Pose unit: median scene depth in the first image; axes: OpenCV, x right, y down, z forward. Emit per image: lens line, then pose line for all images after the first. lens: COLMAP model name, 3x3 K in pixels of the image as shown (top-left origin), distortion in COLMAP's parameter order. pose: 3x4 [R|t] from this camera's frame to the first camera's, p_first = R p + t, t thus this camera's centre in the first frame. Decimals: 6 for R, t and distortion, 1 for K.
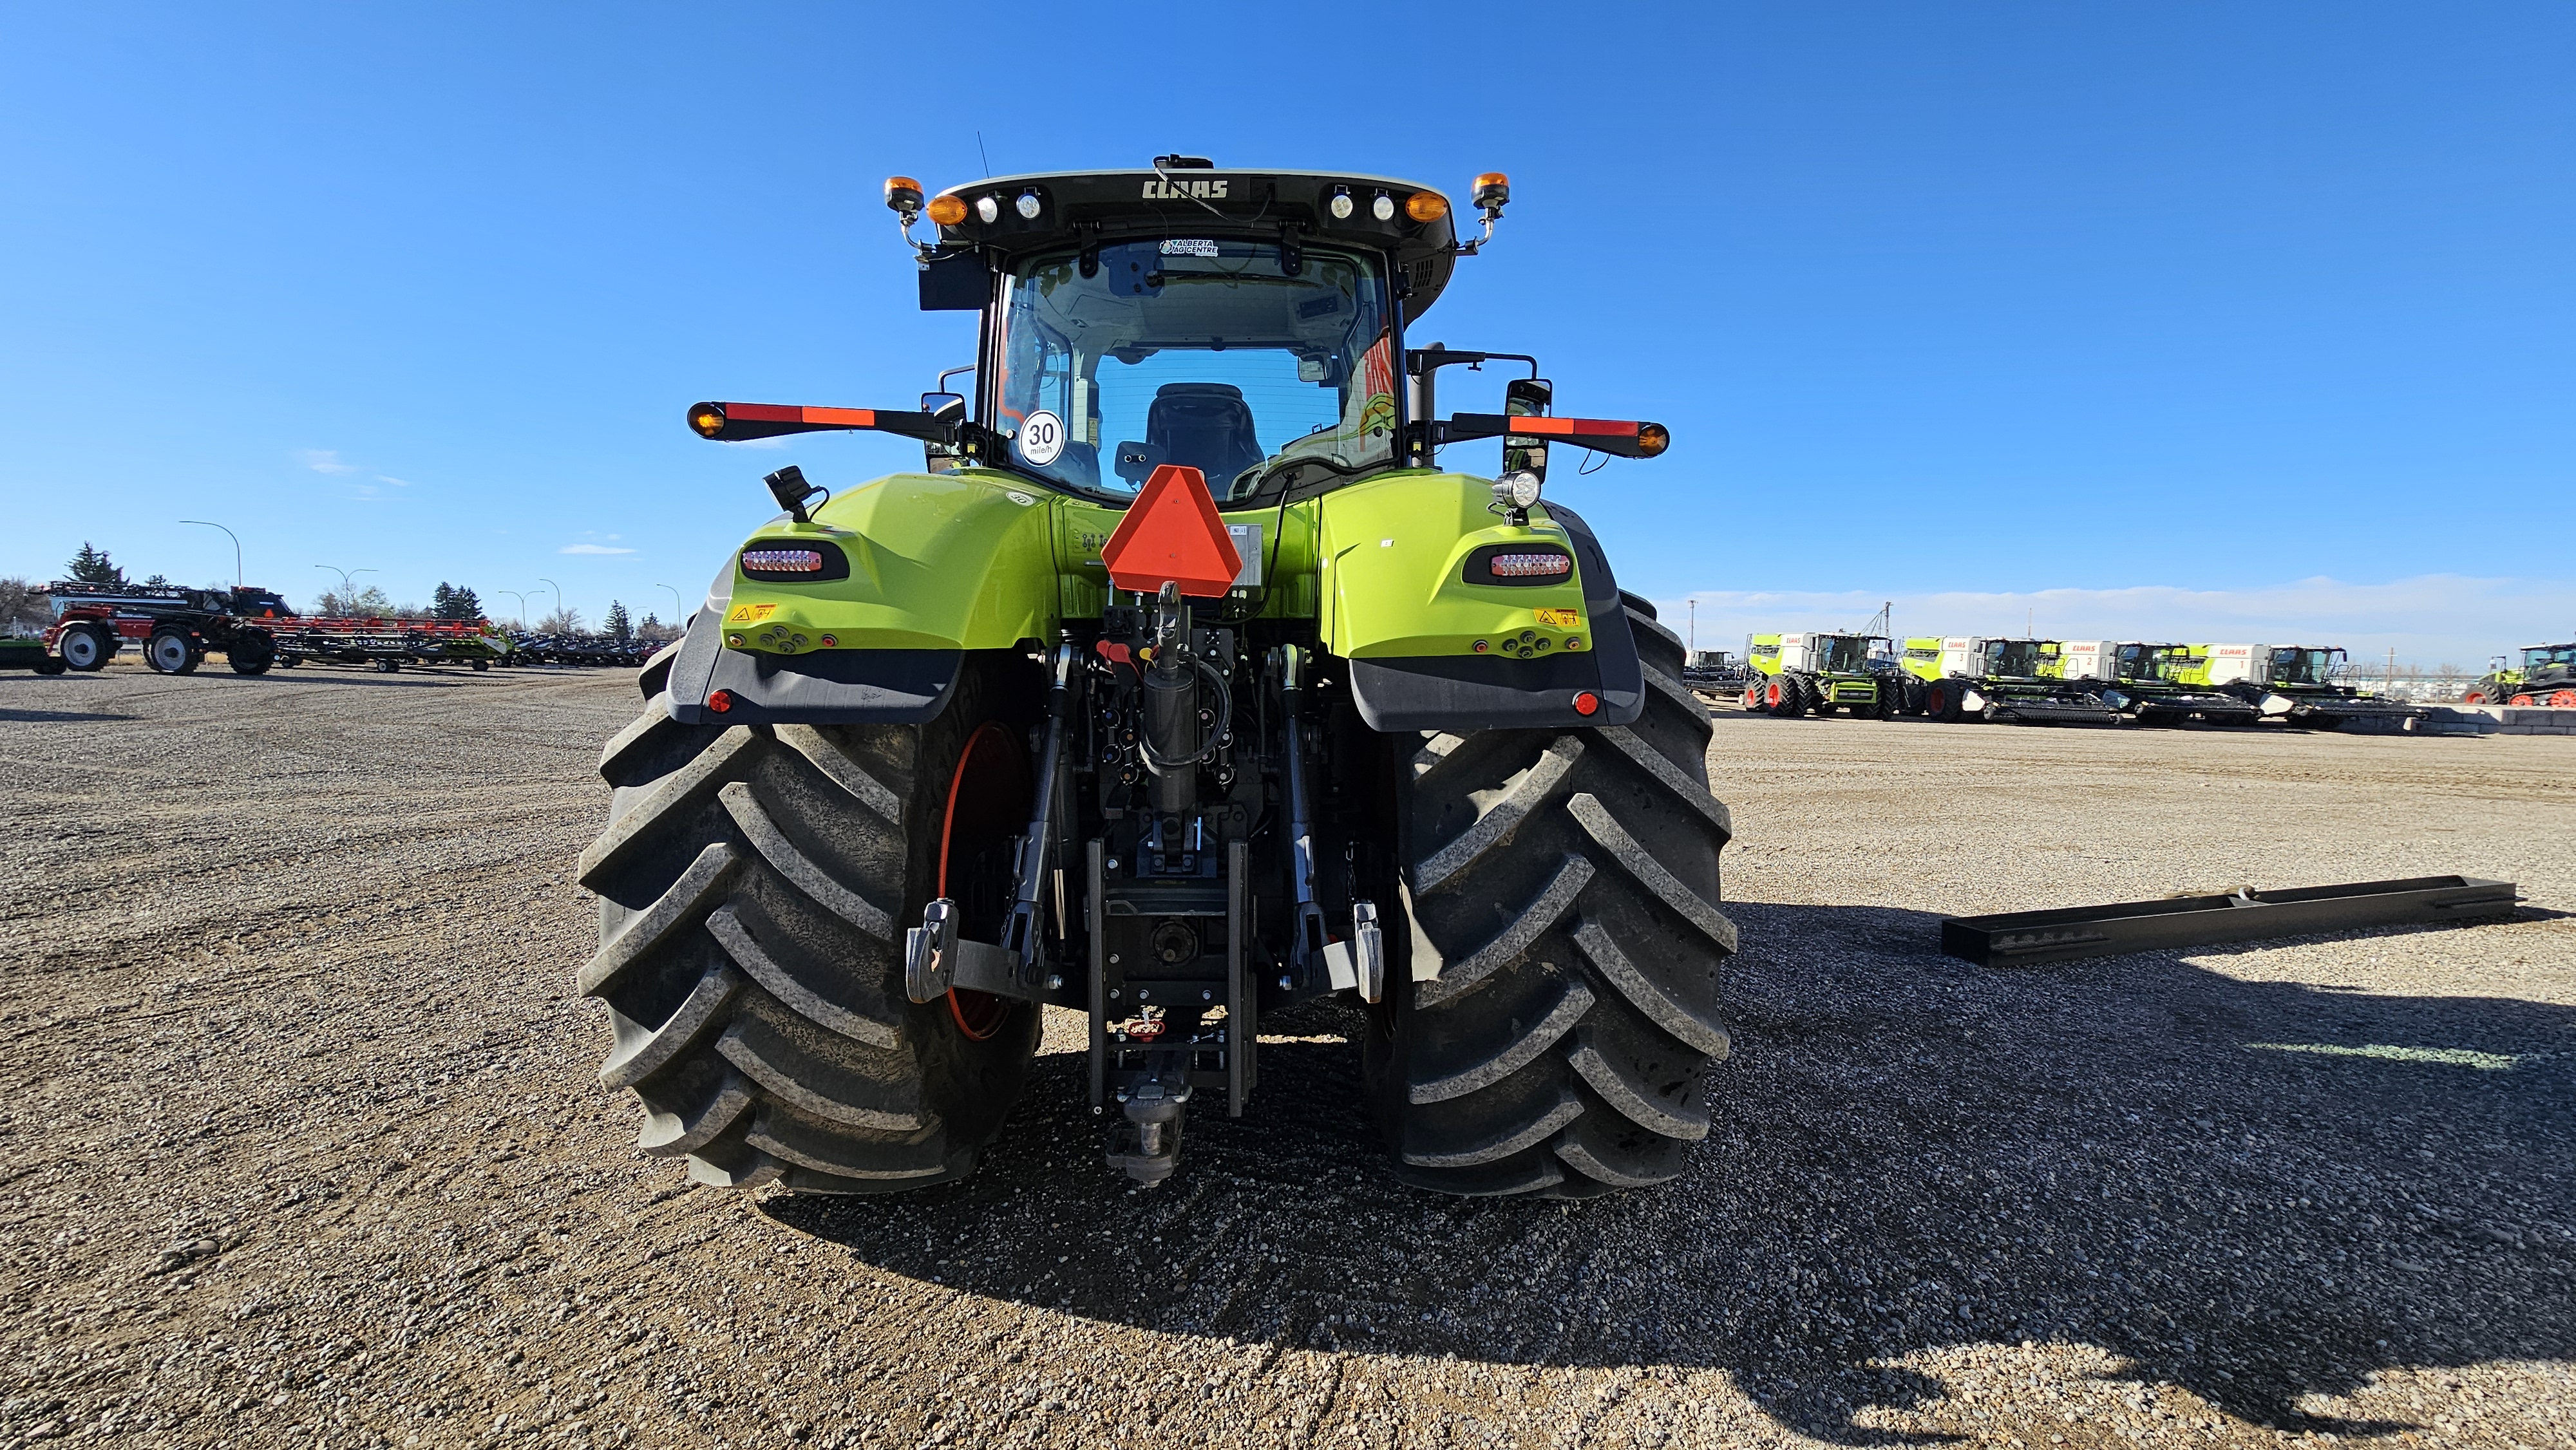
lens RADIAL K [[1051.5, 0, 1305.6], [0, 1051.5, 727.0], [0, 0, 1]] dist [0.001559, -0.001576]
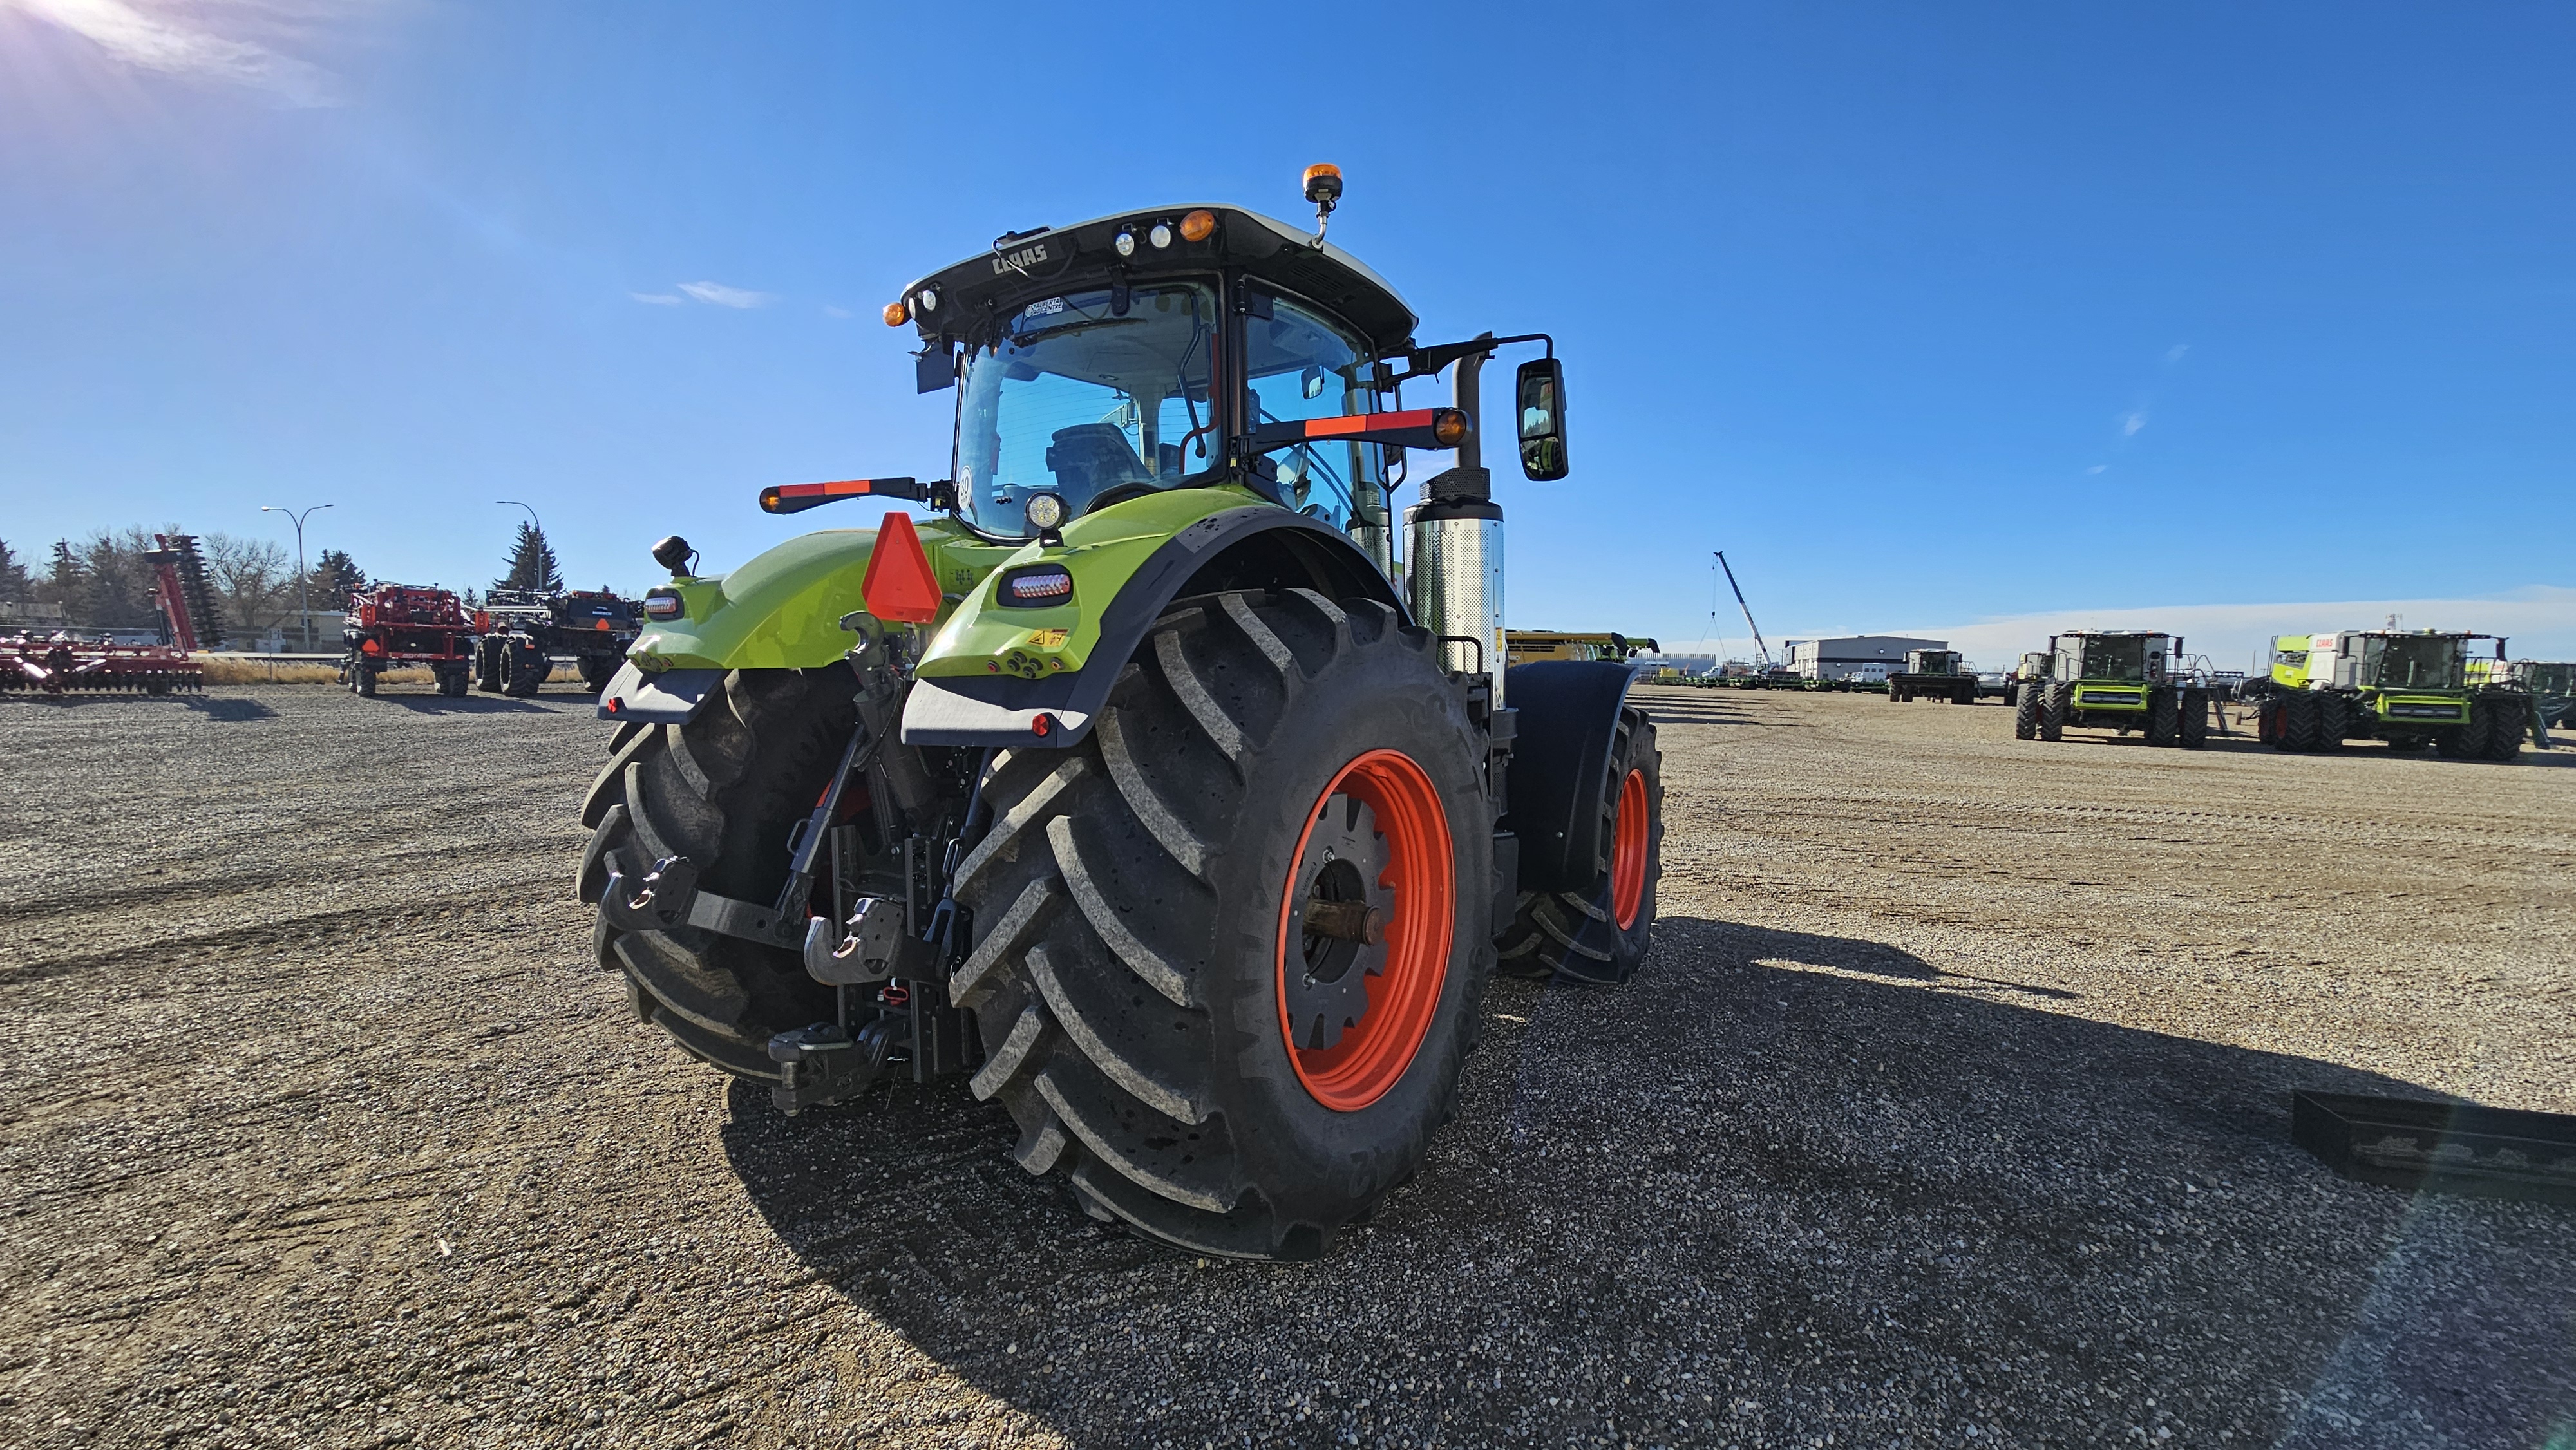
lens RADIAL K [[1051.5, 0, 1314.0], [0, 1051.5, 718.2], [0, 0, 1]] dist [0.001559, -0.001576]
pose [[0.843773, 0.025680, -0.536086, 0.767704], [-0.034153, 0.999399, -0.005880, -0.023874], [0.535613, 0.023271, 0.844143, 0.227599]]
